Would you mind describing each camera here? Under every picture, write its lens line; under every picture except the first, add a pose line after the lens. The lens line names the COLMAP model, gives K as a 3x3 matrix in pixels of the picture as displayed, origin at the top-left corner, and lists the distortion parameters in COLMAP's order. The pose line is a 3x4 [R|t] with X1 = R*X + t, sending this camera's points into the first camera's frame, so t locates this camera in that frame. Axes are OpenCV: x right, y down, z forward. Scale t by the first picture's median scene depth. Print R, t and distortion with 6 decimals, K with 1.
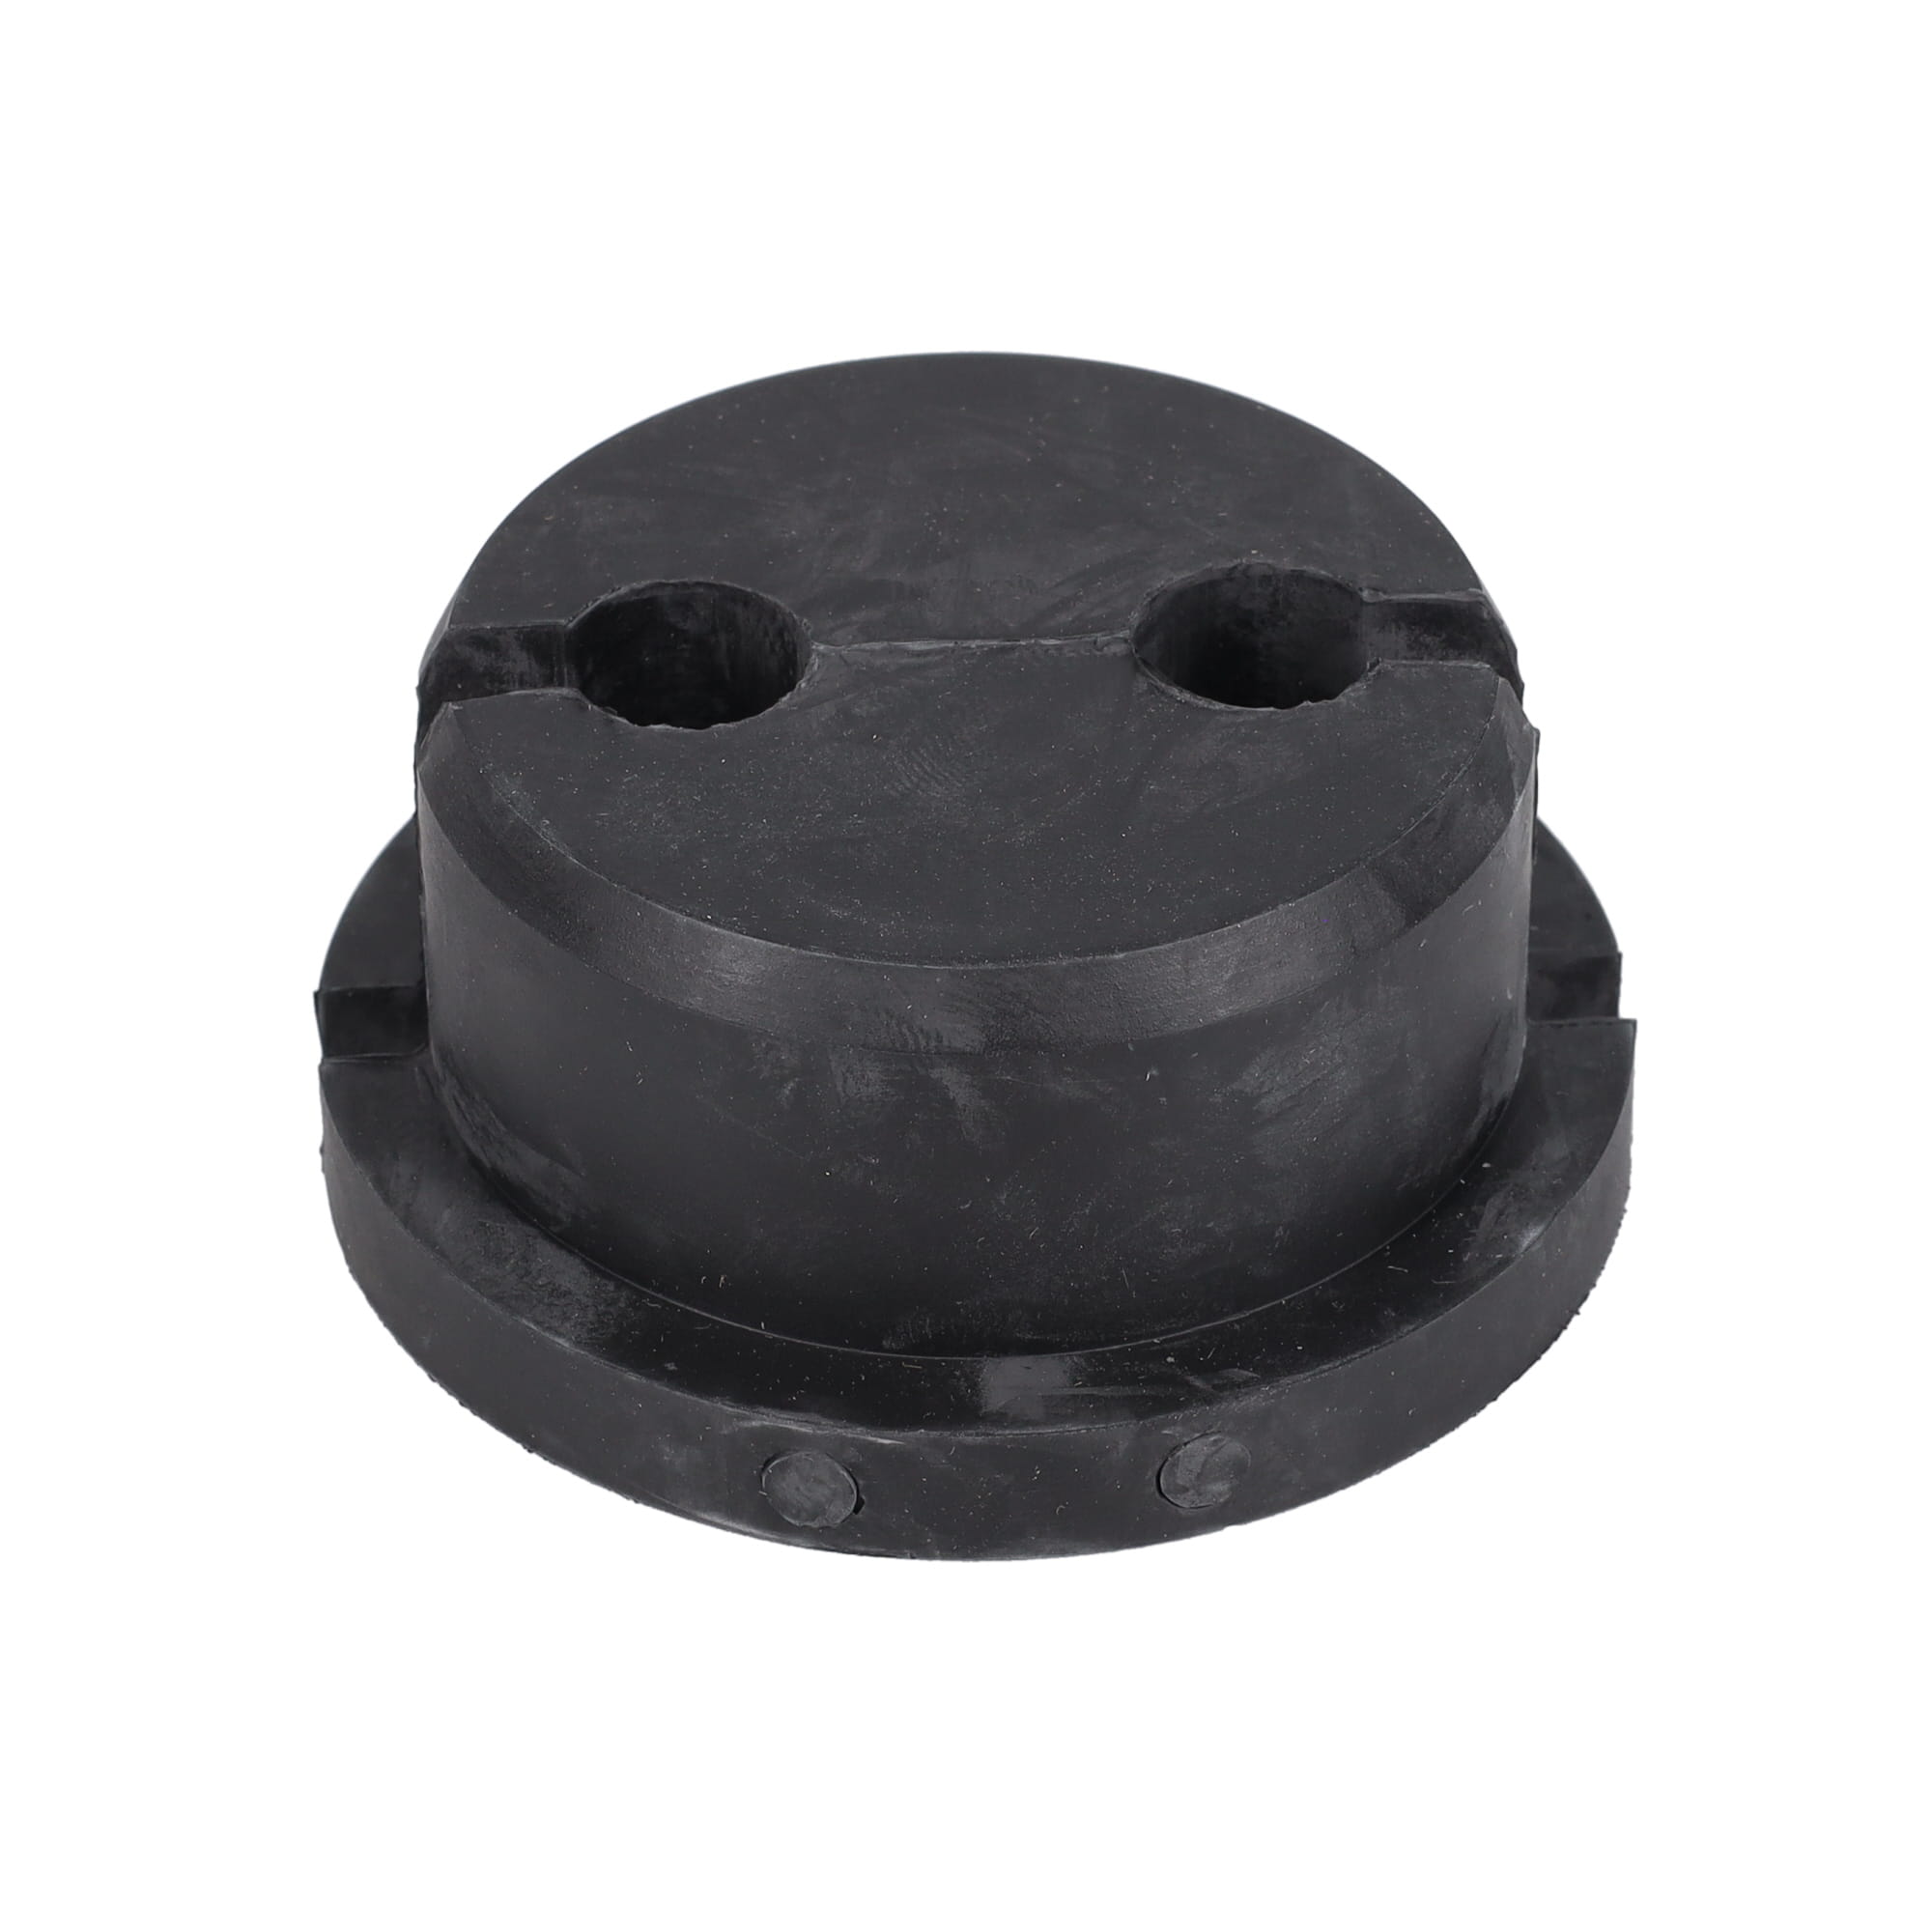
lens RADIAL K [[8605.2, 0, 957.3], [0, 8605.2, 957.9], [0, 0, 1]] dist [0.822183, 0.000000]
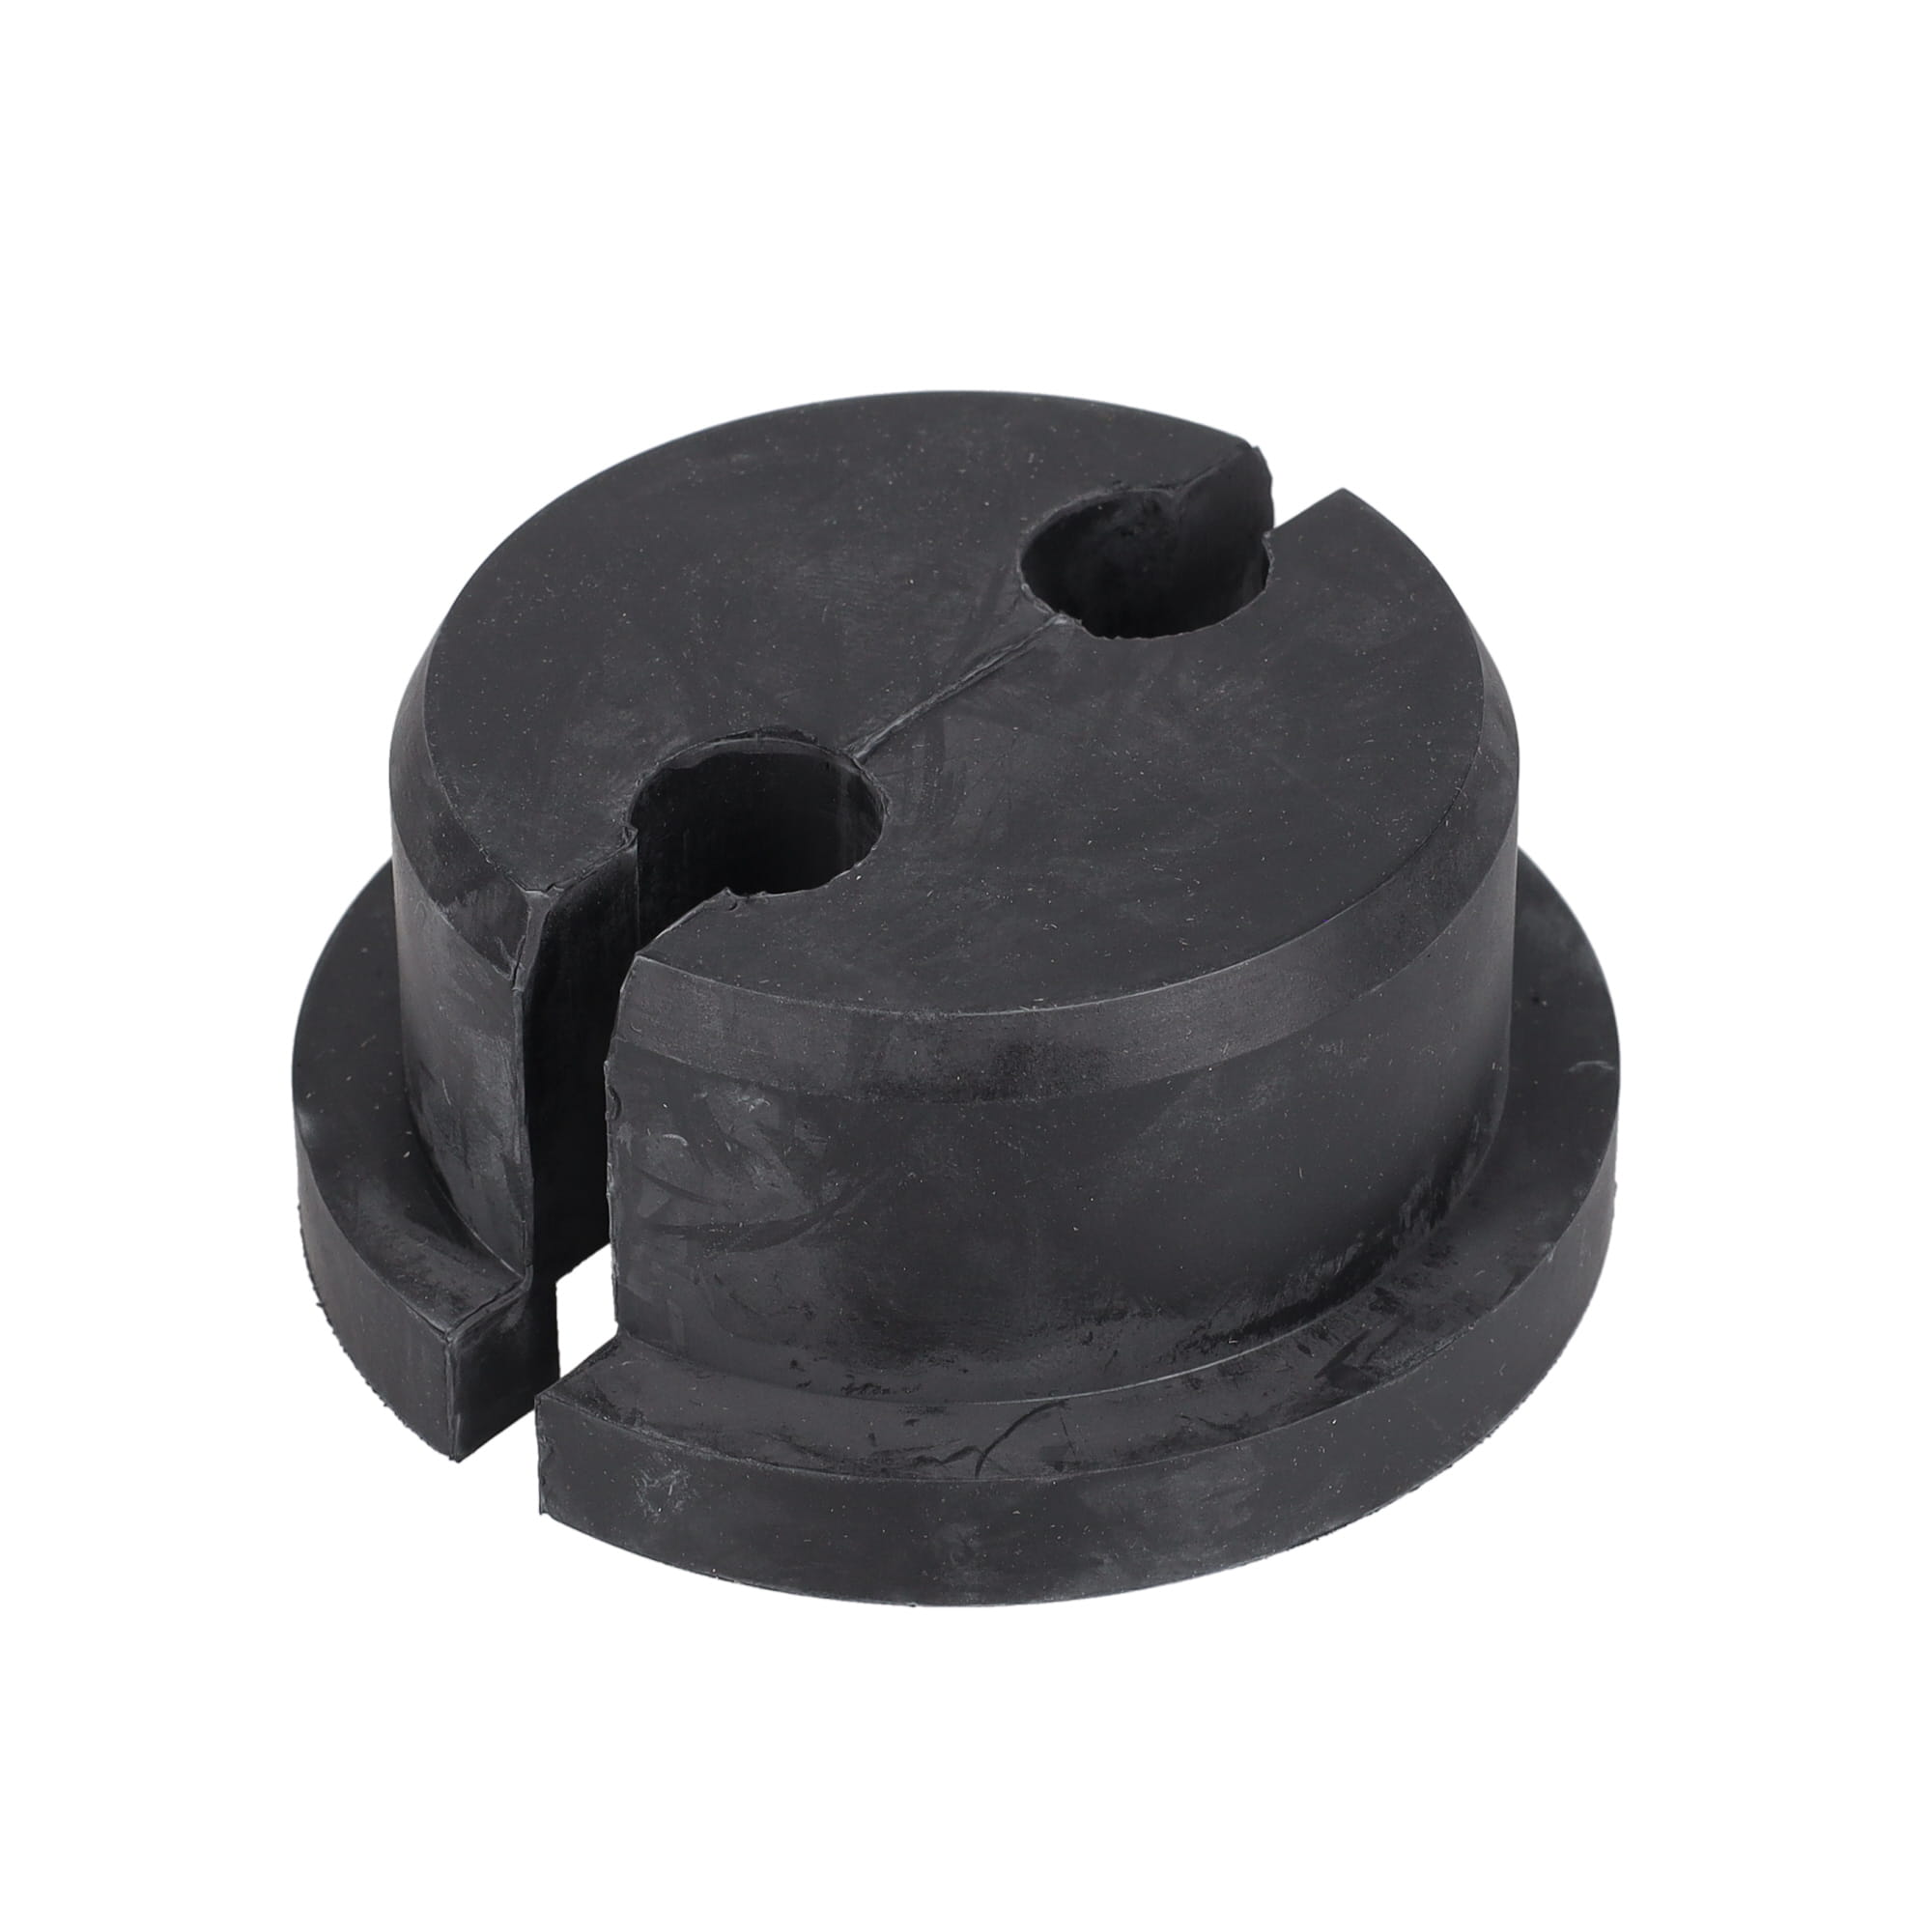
lens RADIAL K [[8605.2, 0, 961.3], [0, 8605.2, 969.8], [0, 0, 1]] dist [0.822183, 0.000000]
pose [[-0.705987, 0.444865, -0.551069, 0.569067], [-0.426962, 0.353458, 0.832329, -0.861081], [0.565053, 0.822899, -0.059596, 1.097895]]
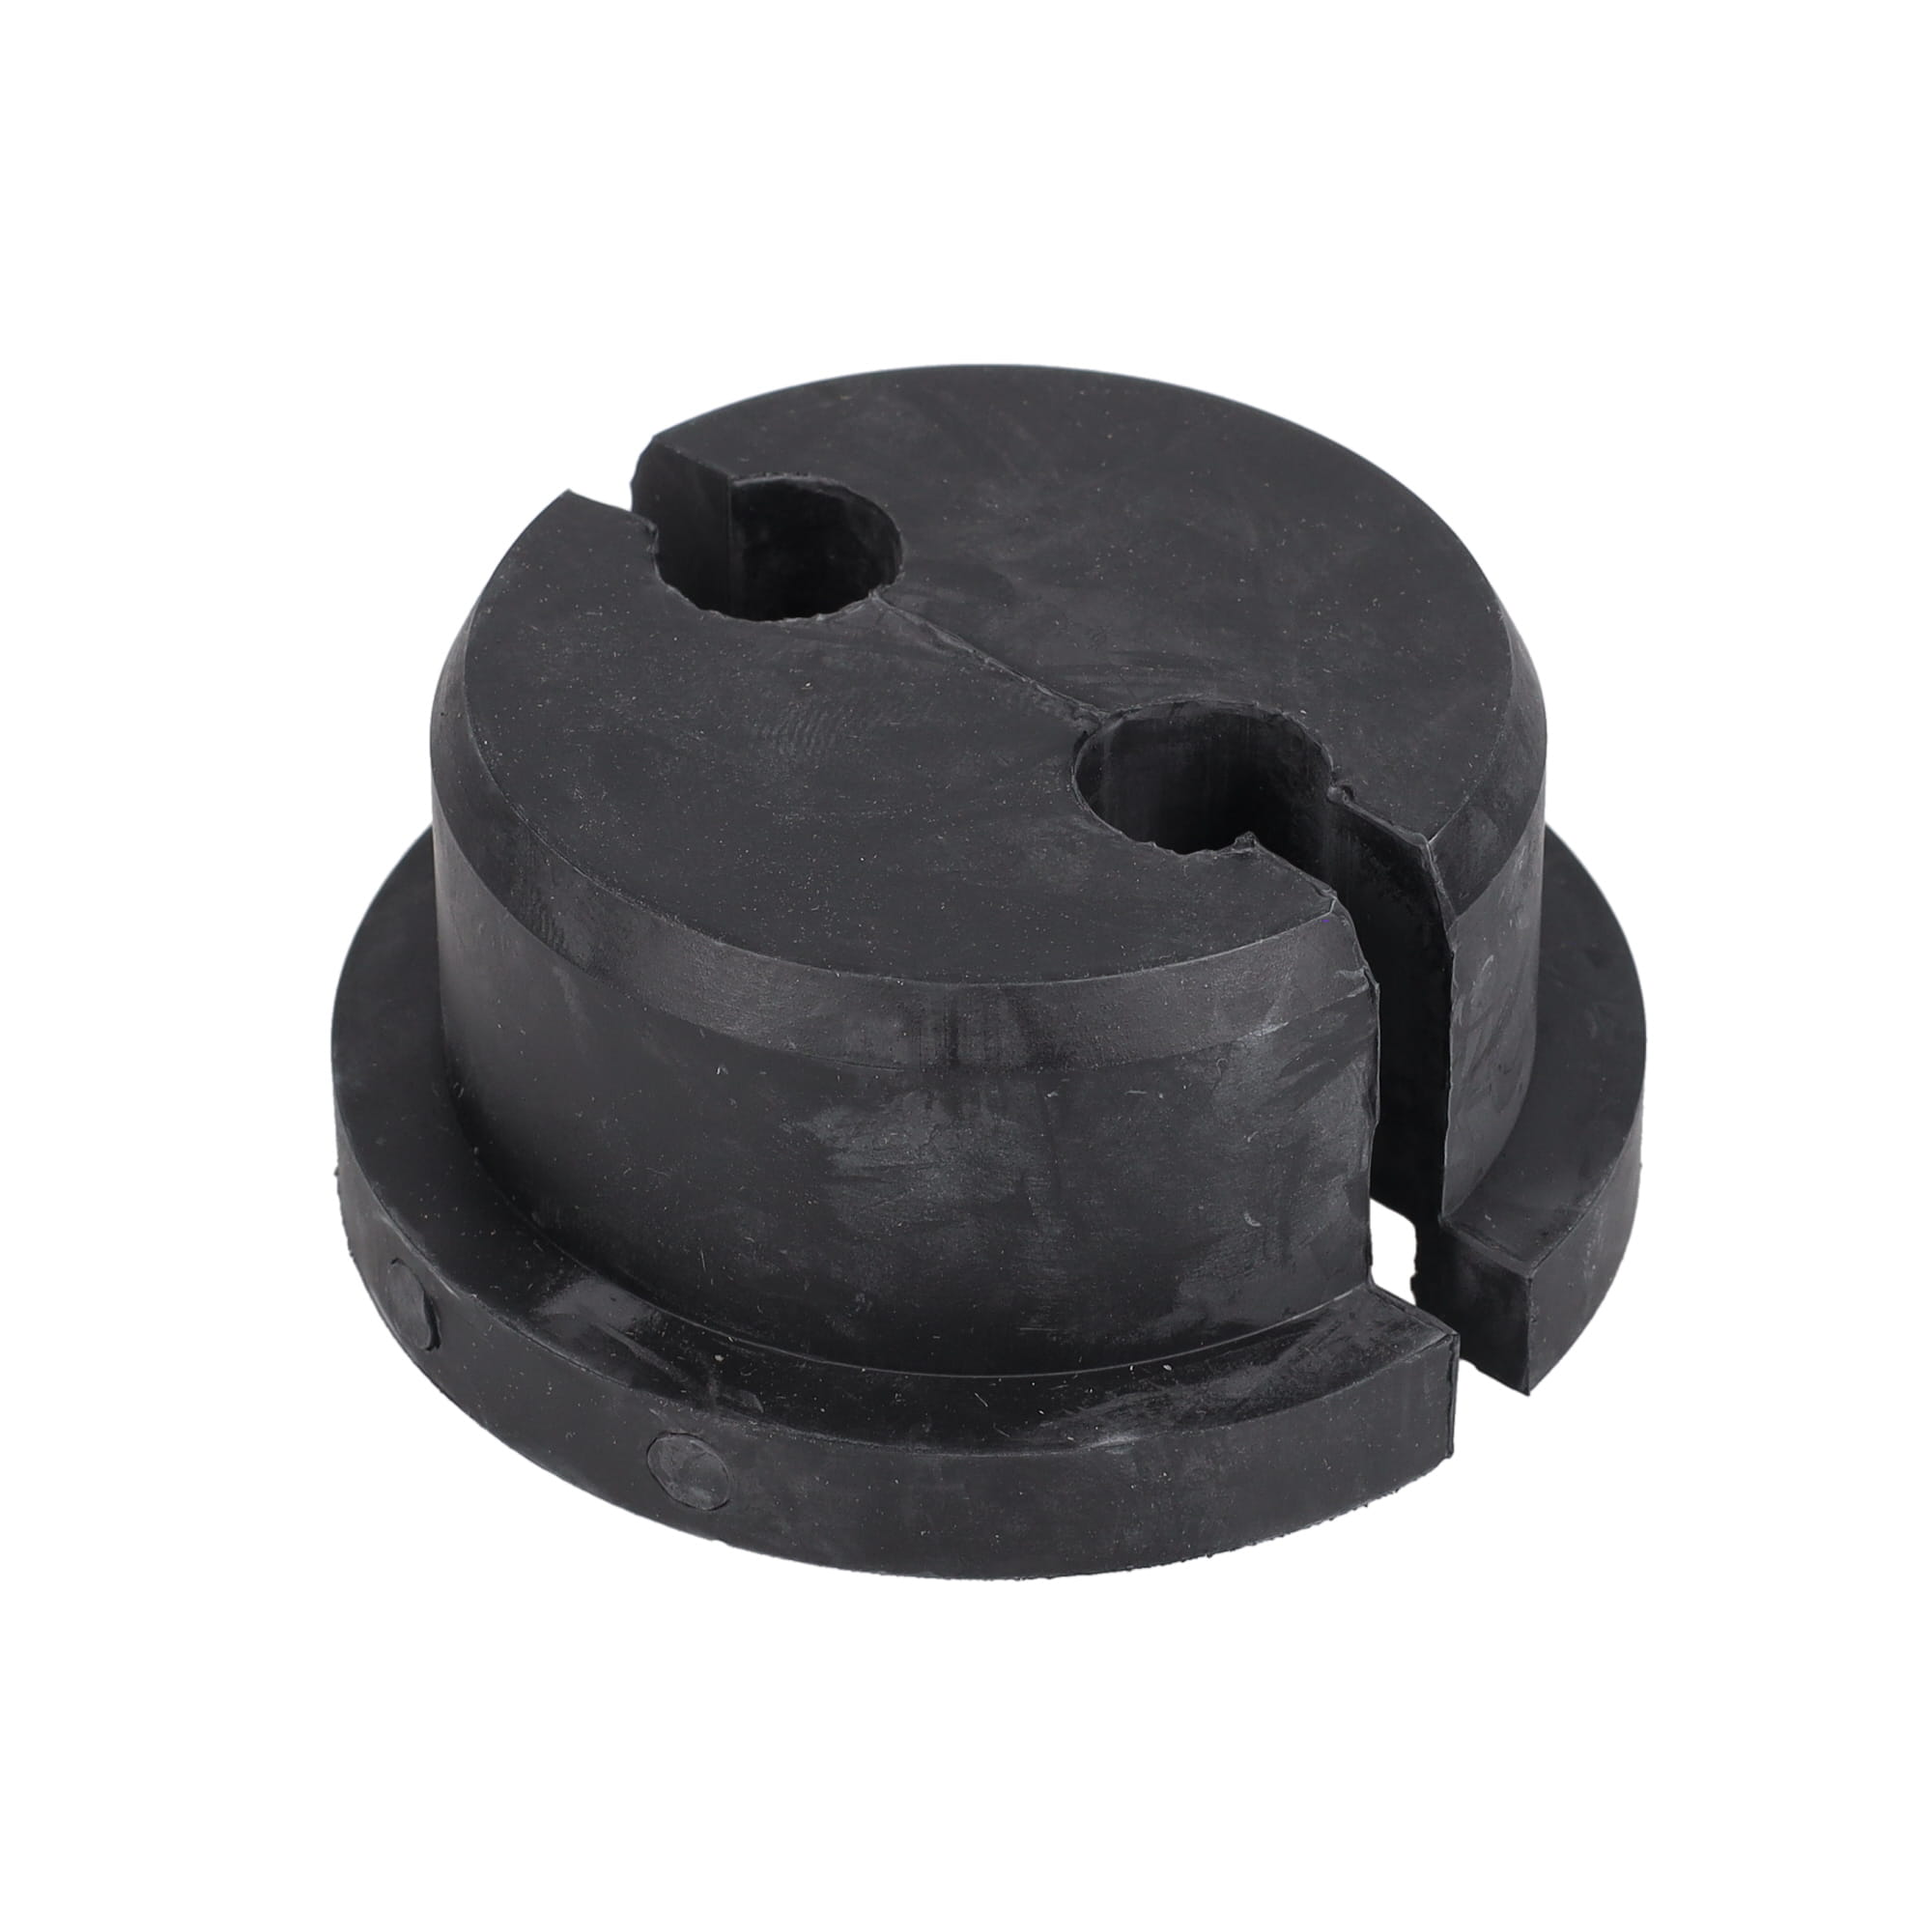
lens RADIAL K [[8605.2, 0, 962.8], [0, 8605.2, 974.5], [0, 0, 1]] dist [0.822183, 0.000000]
pose [[0.707786, 0.437246, -0.554846, 0.574959], [-0.433221, 0.889056, 0.147984, -0.151892], [0.557995, 0.135630, 0.818686, 0.188801]]
